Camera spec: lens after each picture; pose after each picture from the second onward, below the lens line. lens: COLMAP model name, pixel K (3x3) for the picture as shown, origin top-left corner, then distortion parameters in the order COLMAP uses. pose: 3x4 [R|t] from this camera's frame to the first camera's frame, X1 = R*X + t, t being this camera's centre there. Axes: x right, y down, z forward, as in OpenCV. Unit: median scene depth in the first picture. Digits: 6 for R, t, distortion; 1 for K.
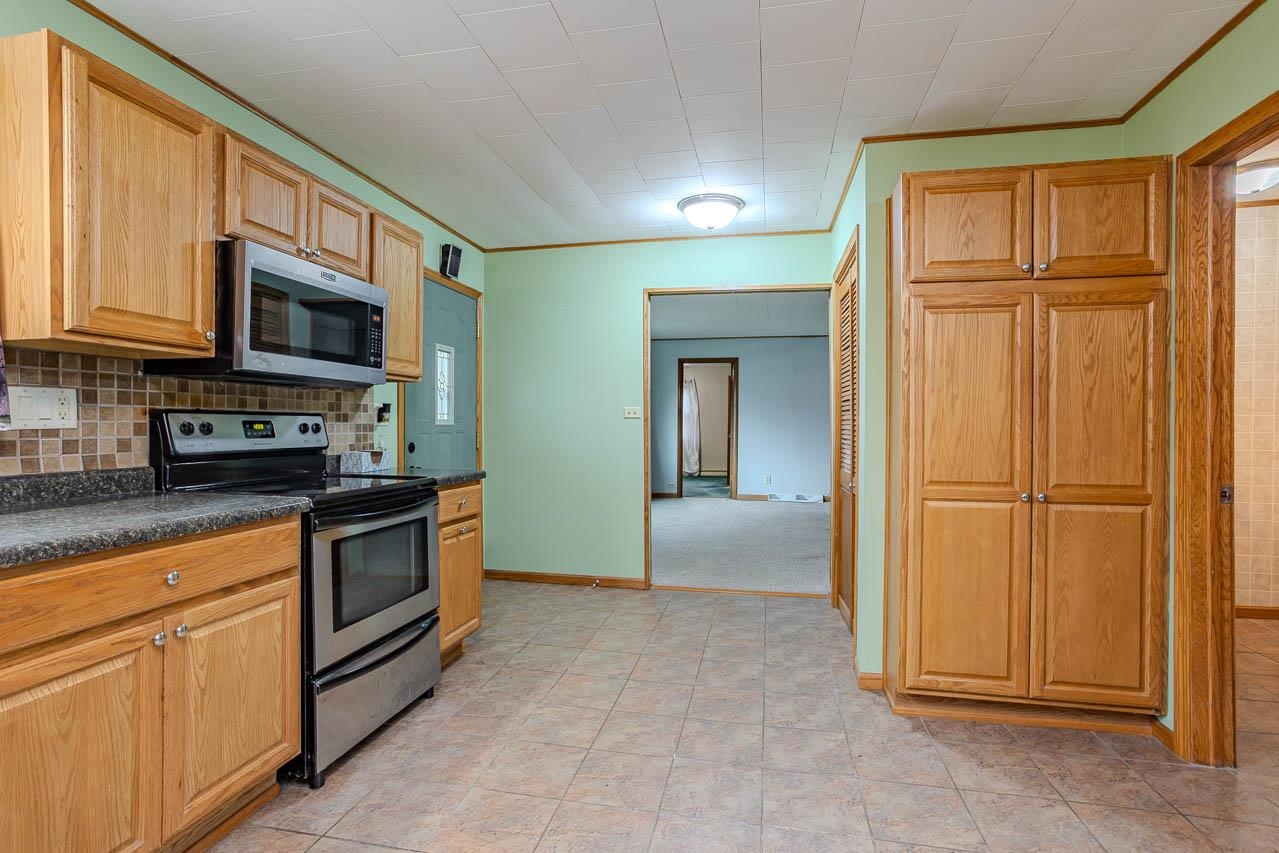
lens RADIAL K [[617.9, 0, 639.7], [0, 617.9, 426.4], [0, 0, 1]] dist [-0.033066, 0.020100]
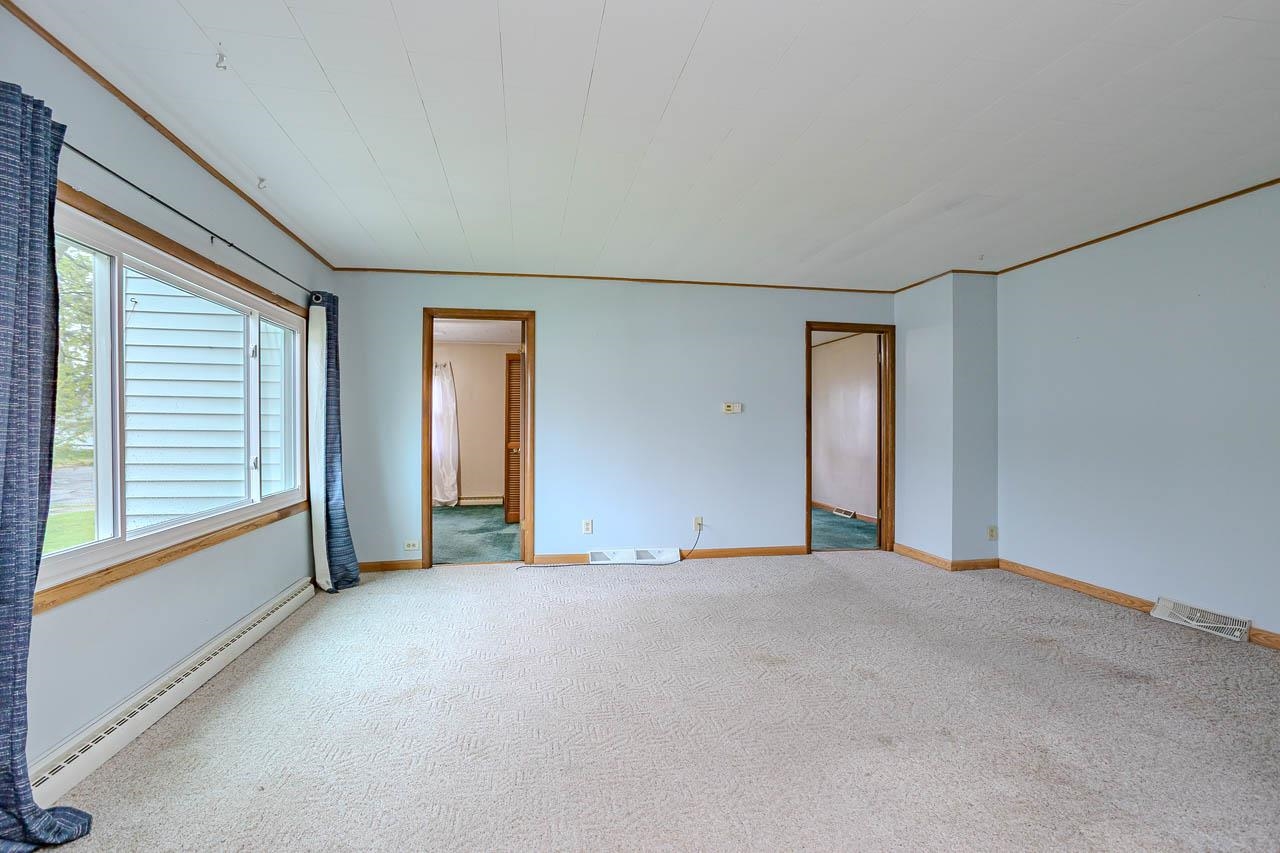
lens RADIAL K [[618.4, 0, 634.6], [0, 618.4, 430.6], [0, 0, 1]] dist [-0.033066, 0.020100]
pose [[0.926087, -0.002575, 0.377302, 0.024025], [0.002478, 0.999997, 0.000741, -0.002460], [-0.377303, 0.000249, 0.926090, 0.343530]]
